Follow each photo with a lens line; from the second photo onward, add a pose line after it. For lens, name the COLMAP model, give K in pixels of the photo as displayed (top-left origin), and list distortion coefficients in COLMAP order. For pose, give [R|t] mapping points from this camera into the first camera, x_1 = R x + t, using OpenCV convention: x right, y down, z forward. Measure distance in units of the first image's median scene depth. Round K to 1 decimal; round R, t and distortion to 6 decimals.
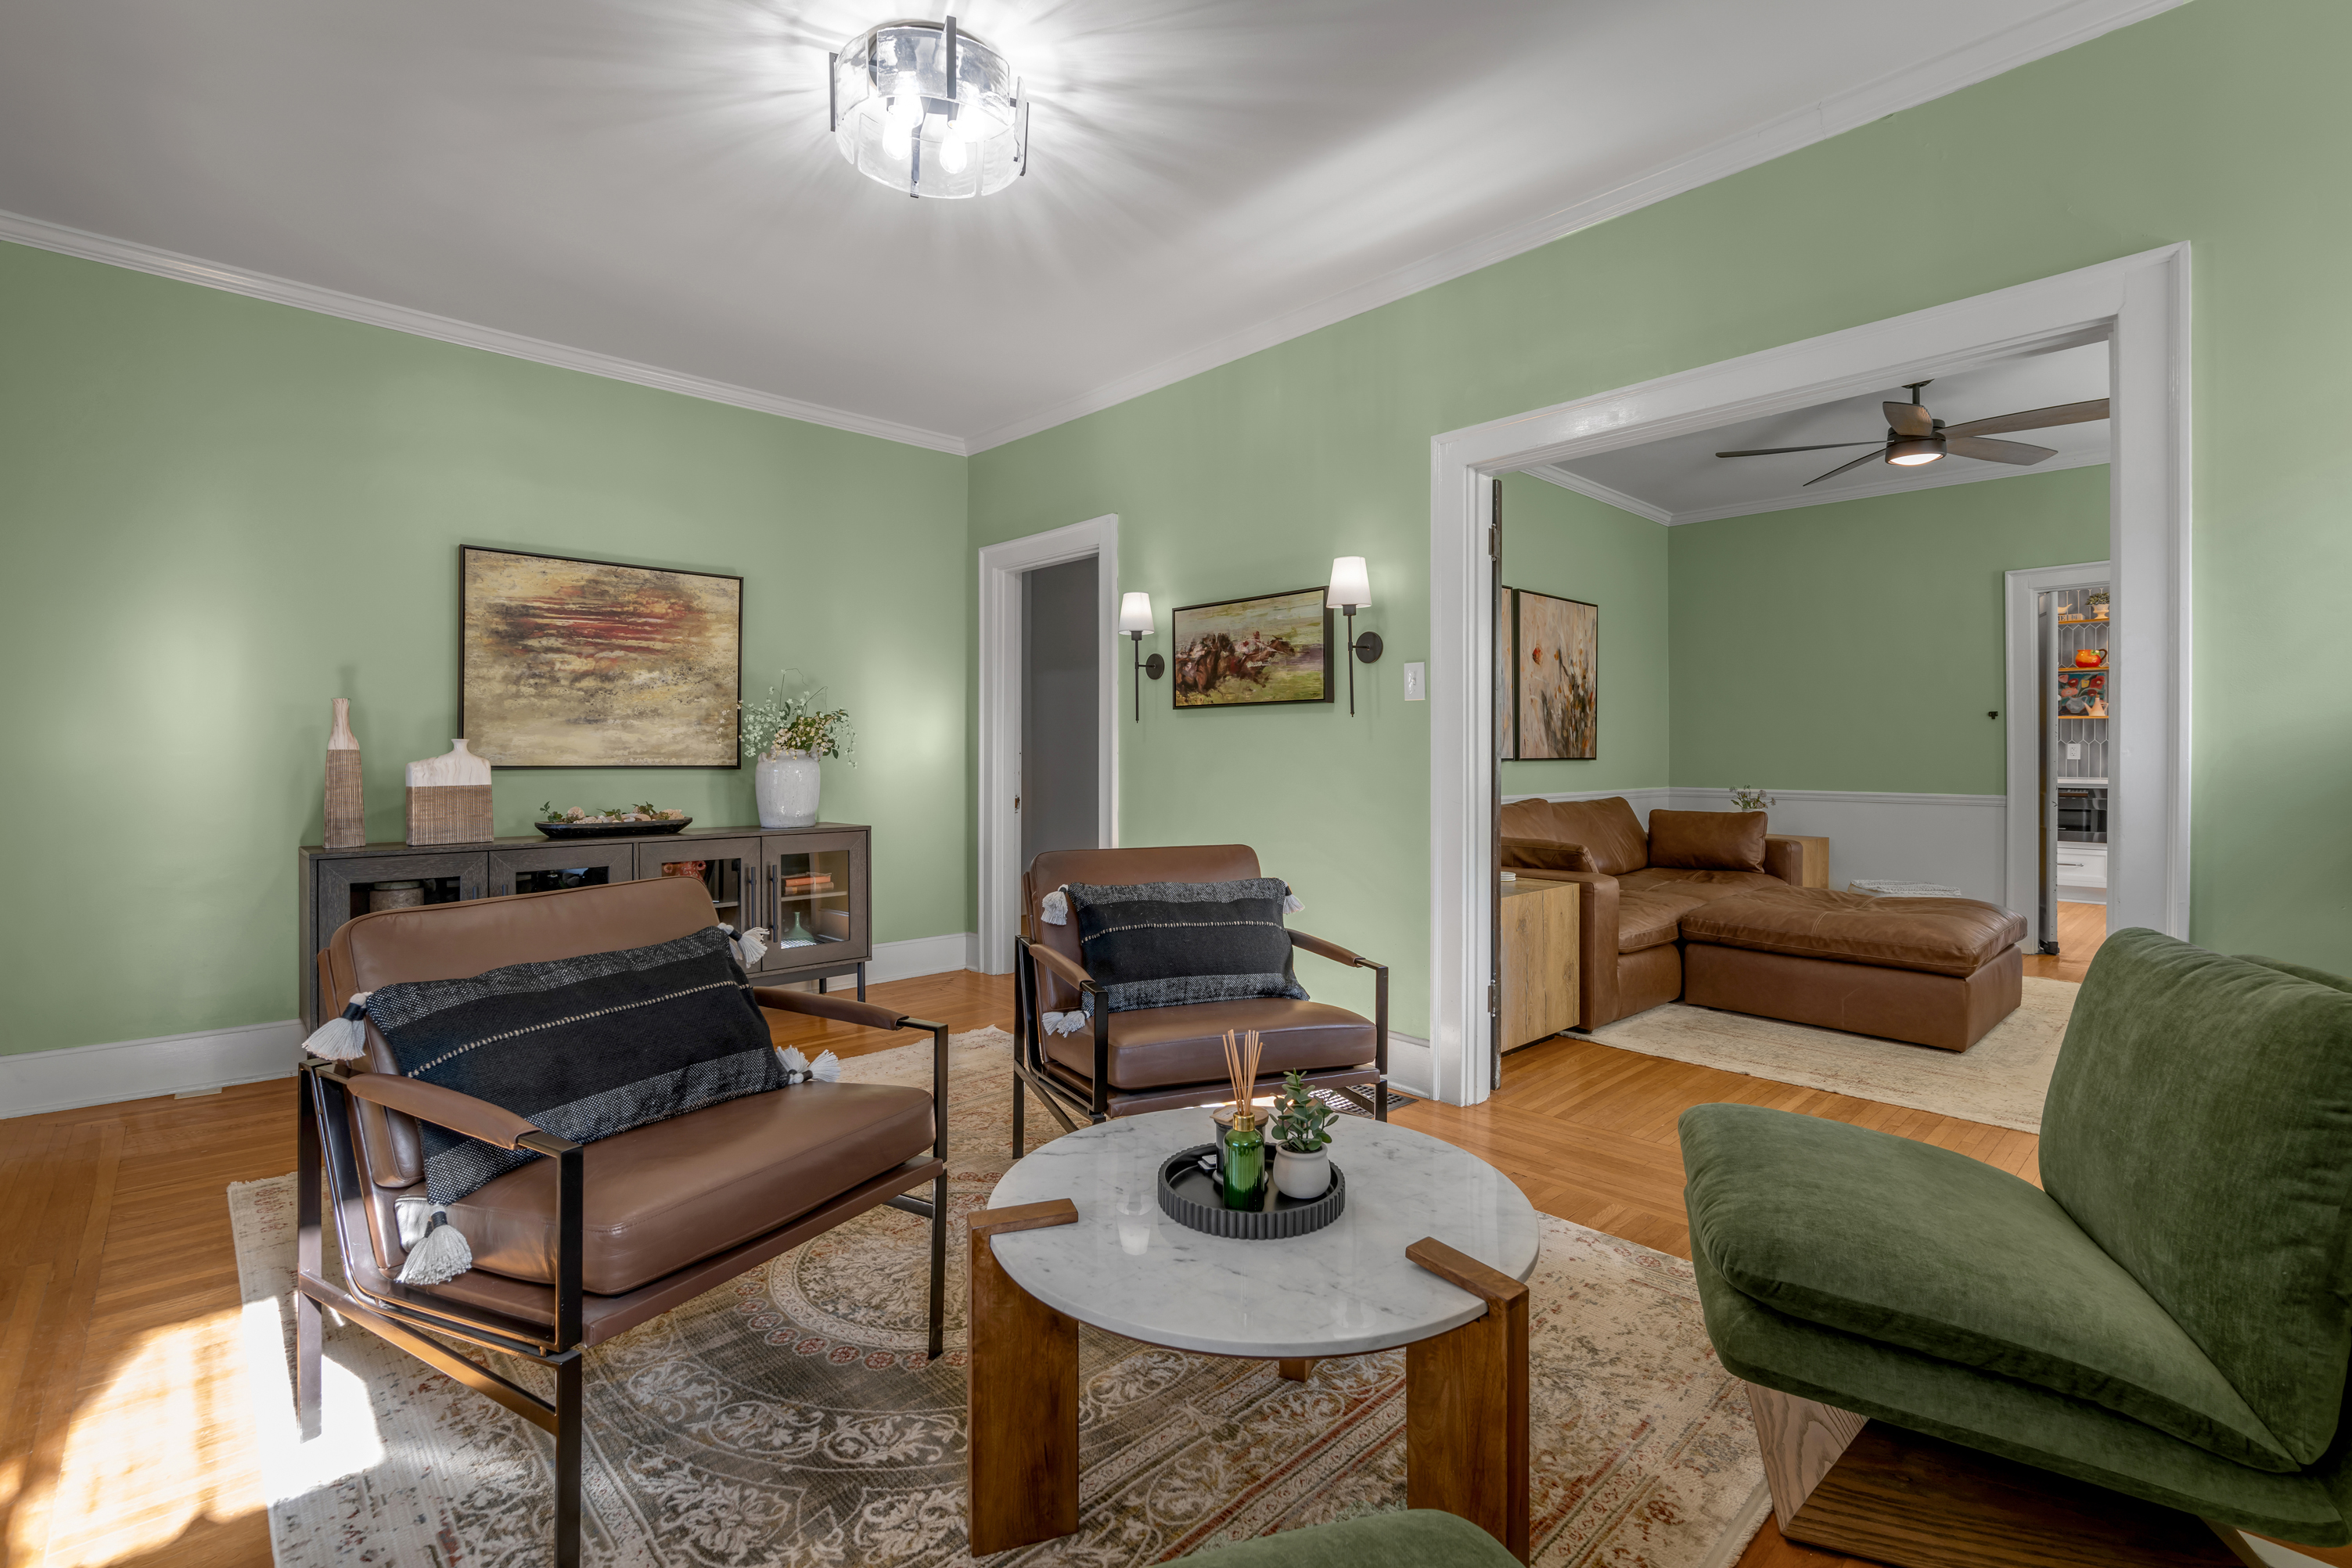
lens RADIAL K [[1061.2, 0, 1177.4], [0, 1061.2, 747.1], [0, 0, 1]] dist [-0.001965, -0.000252]
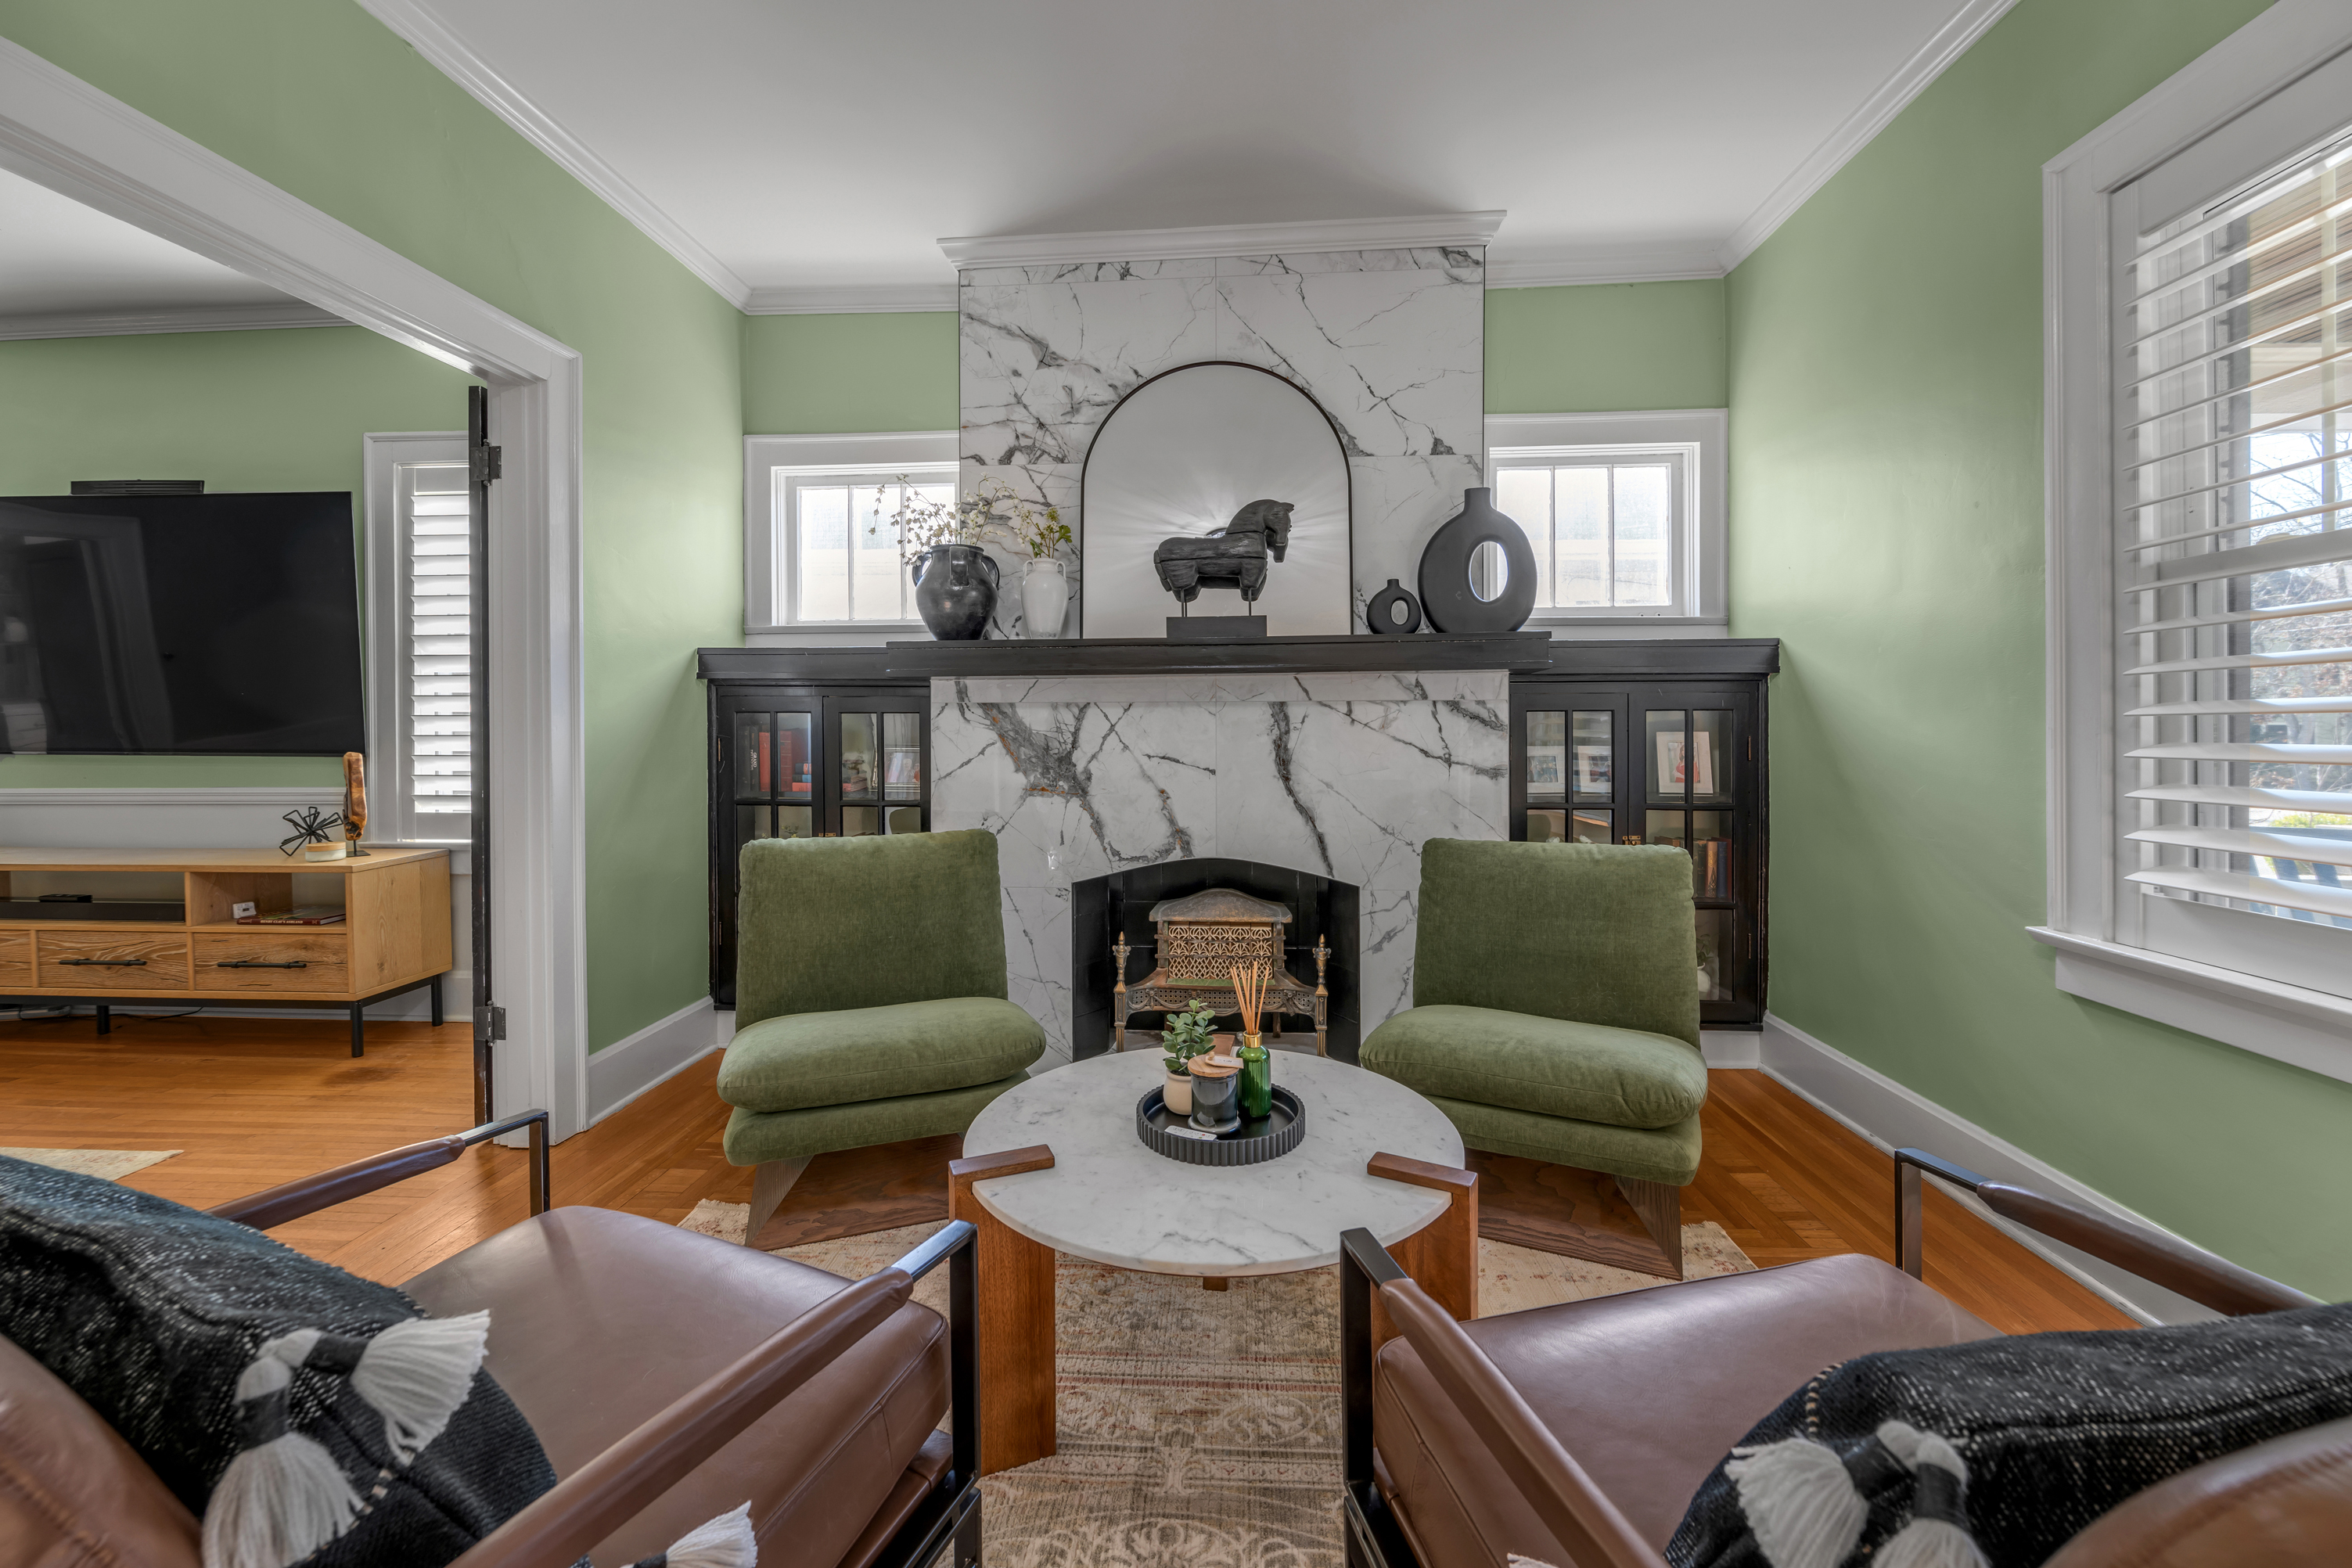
lens RADIAL K [[958.1, 0, 1176.9], [0, 958.1, 734.9], [0, 0, 1]] dist [-0.004633, -0.000433]
pose [[-0.673421, -0.003028, 0.739253, -0.252826], [0.000782, 0.999988, 0.004808, 0.003747], [-0.739259, 0.003816, -0.673410, 0.676928]]
